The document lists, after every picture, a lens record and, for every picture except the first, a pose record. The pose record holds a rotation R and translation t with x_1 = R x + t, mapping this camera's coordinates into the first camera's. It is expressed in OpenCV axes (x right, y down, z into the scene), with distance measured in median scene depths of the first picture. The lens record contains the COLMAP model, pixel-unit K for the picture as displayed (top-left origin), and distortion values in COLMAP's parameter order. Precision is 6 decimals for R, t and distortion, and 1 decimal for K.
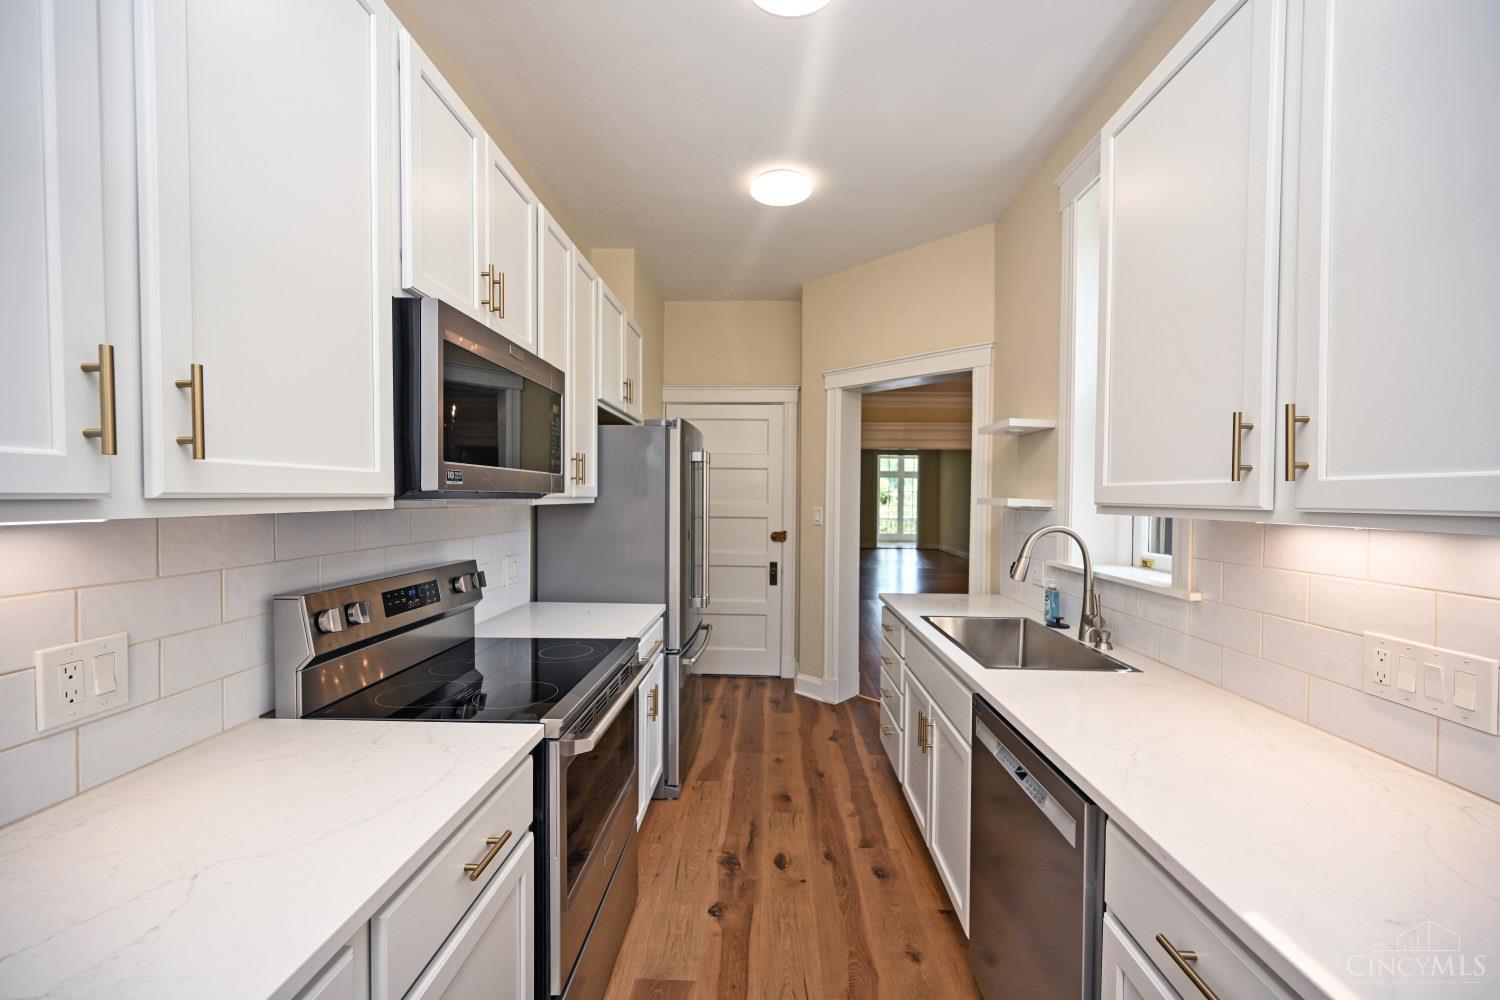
lens RADIAL K [[594.7, 0, 751.1], [0, 594.7, 506.6], [0, 0, 1]] dist [0.000747, 0.000094]
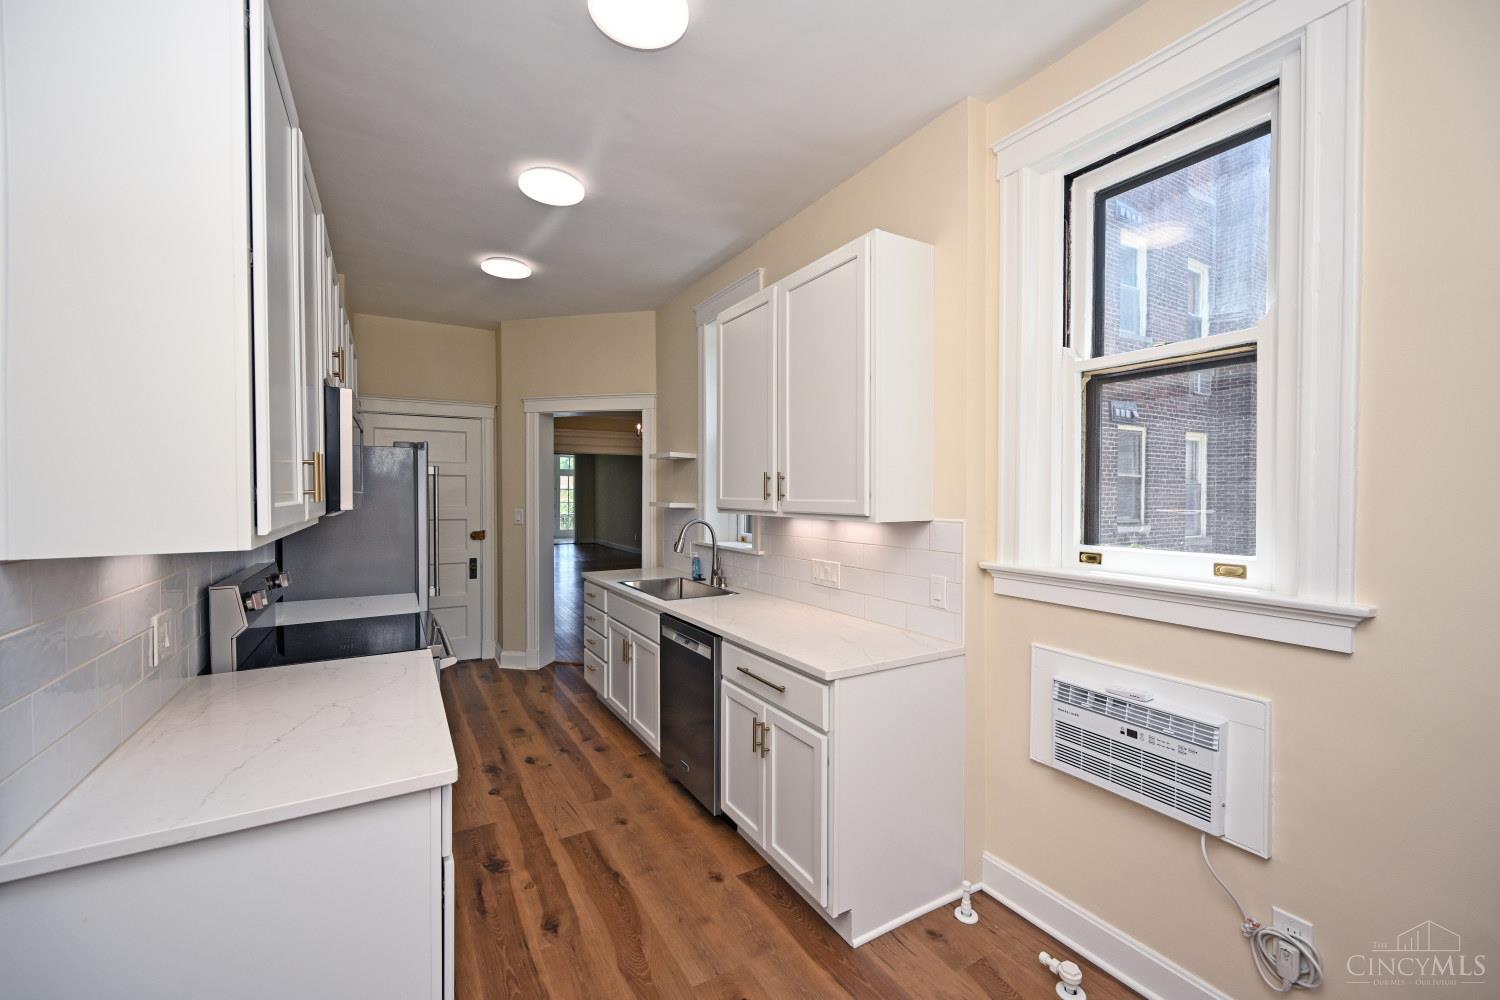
lens RADIAL K [[599.6, 0, 750.0], [0, 599.6, 500.0], [0, 0, 1]] dist [-0.002498, -0.000141]
pose [[0.840715, -0.013602, 0.541307, -0.271659], [0.015636, 0.999877, 0.000841, -0.021009], [-0.541252, 0.007757, 0.840825, -0.490674]]
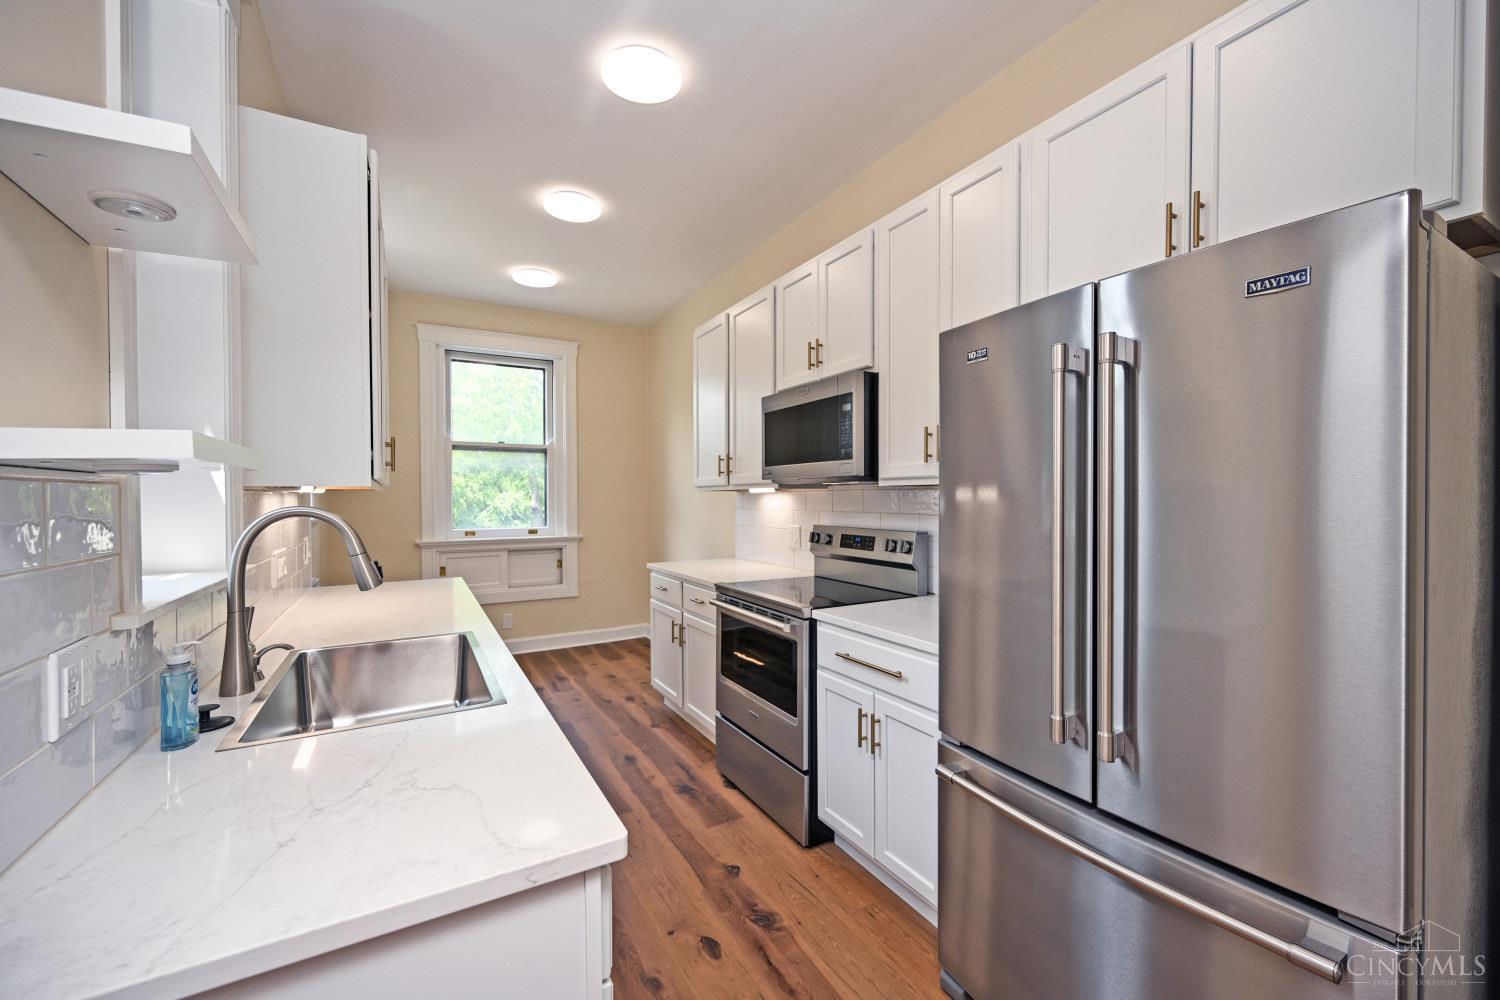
lens RADIAL K [[604.3, 0, 771.8], [0, 604.3, 503.5], [0, 0, 1]] dist [-0.000481, -0.000028]
pose [[-0.840272, 0.002102, -0.542161, 0.397984], [-0.012847, 0.999635, 0.023787, 0.004422], [0.542013, 0.026953, -0.839938, 1.653252]]
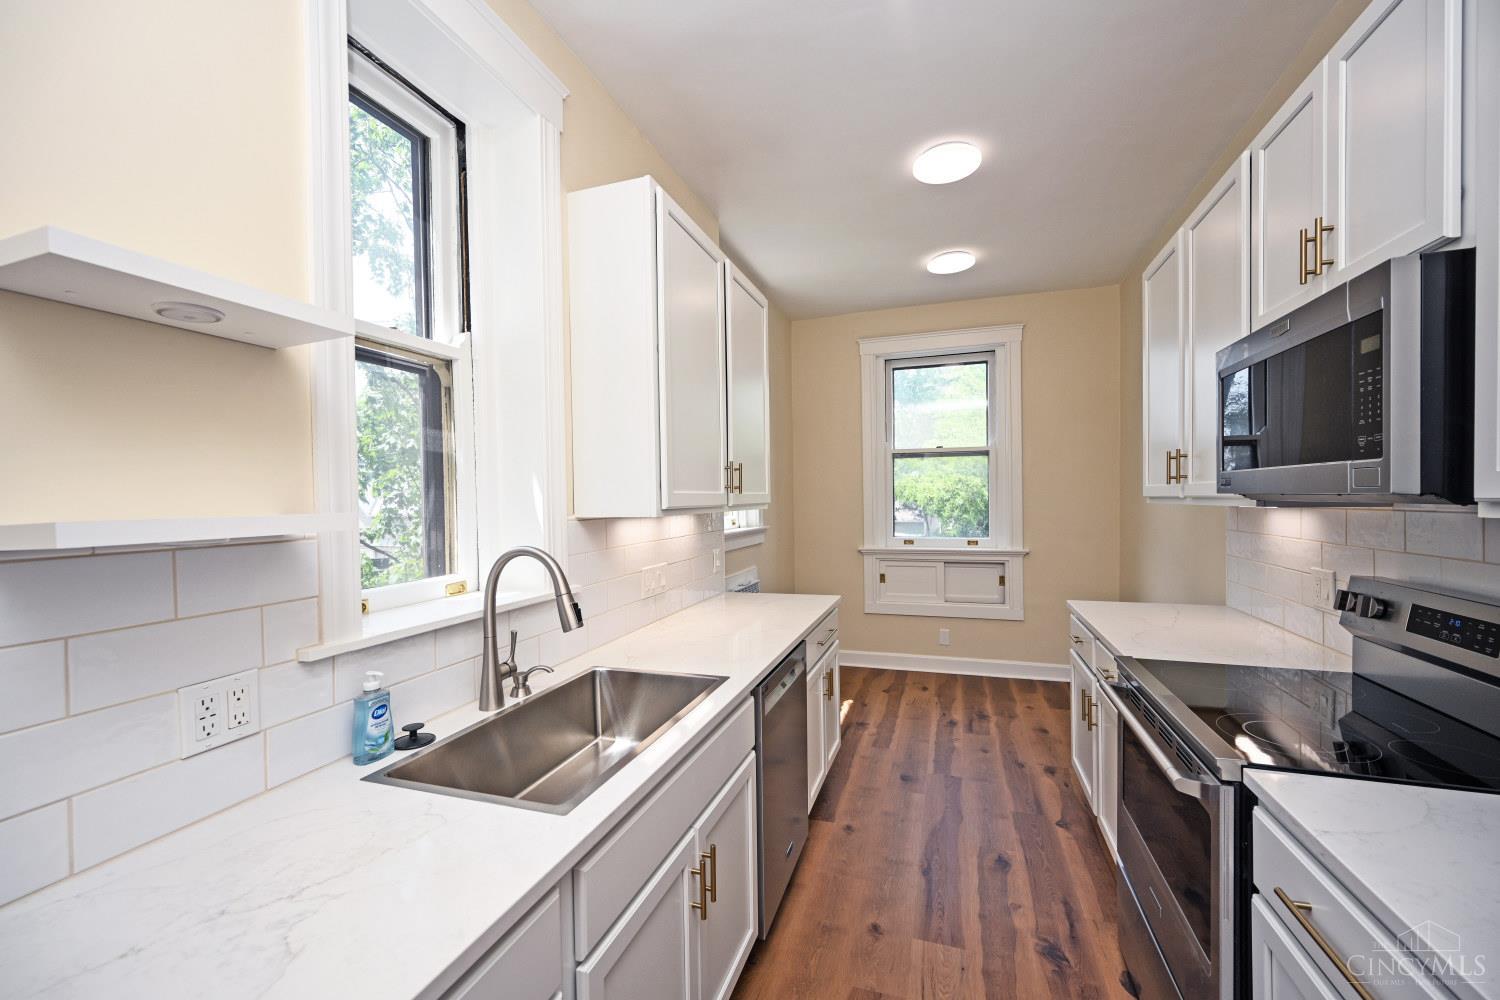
lens RADIAL K [[600.6, 0, 752.8], [0, 600.6, 504.4], [0, 0, 1]] dist [-0.000381, -0.000014]
pose [[-0.958471, 0.003461, 0.285169, 0.057150], [0.013635, 0.999339, 0.033698, -0.034294], [-0.284864, 0.036187, -0.957885, 1.442402]]
